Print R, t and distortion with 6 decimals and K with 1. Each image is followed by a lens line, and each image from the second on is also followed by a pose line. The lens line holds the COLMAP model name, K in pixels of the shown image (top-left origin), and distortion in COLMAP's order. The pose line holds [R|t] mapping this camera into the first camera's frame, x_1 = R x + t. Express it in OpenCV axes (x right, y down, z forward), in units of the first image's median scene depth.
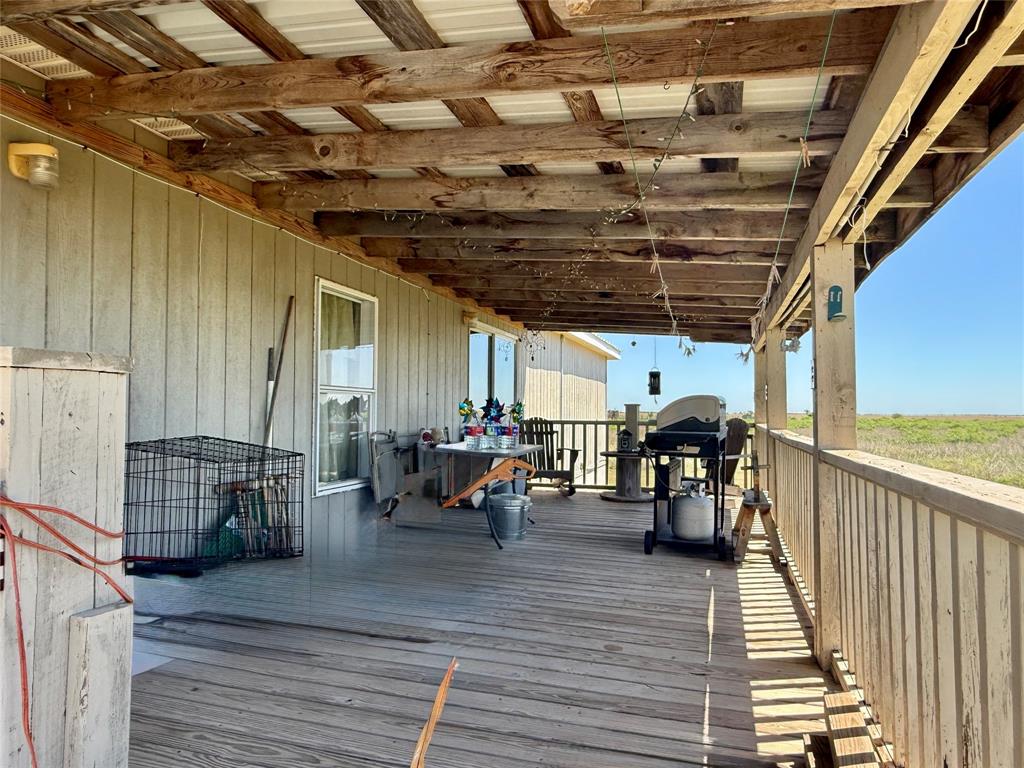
lens RADIAL K [[690.3, 0, 510.2], [0, 690.3, 384.5], [0, 0, 1]] dist [0.001820, -0.000254]
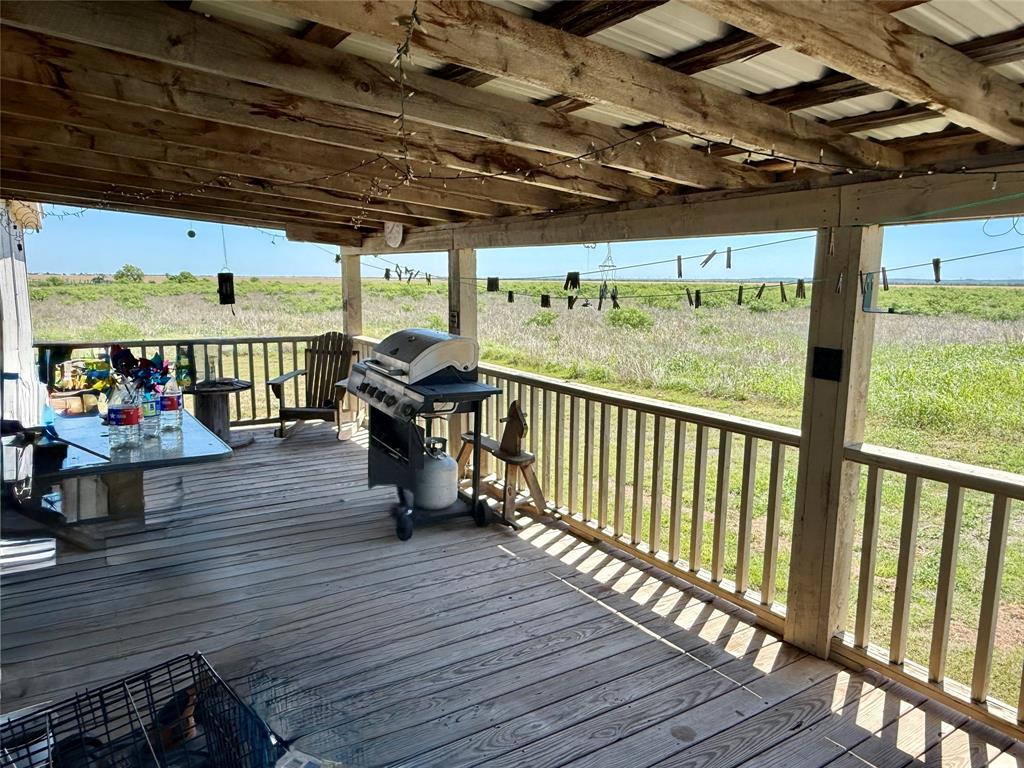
lens RADIAL K [[690.3, 0, 511.1], [0, 690.3, 381.3], [0, 0, 1]] dist [0.001820, -0.000254]
pose [[0.636216, -0.113273, 0.763150, -0.353644], [-0.038152, 0.983334, 0.177761, -0.092925], [-0.770567, -0.142210, 0.621291, 0.494444]]
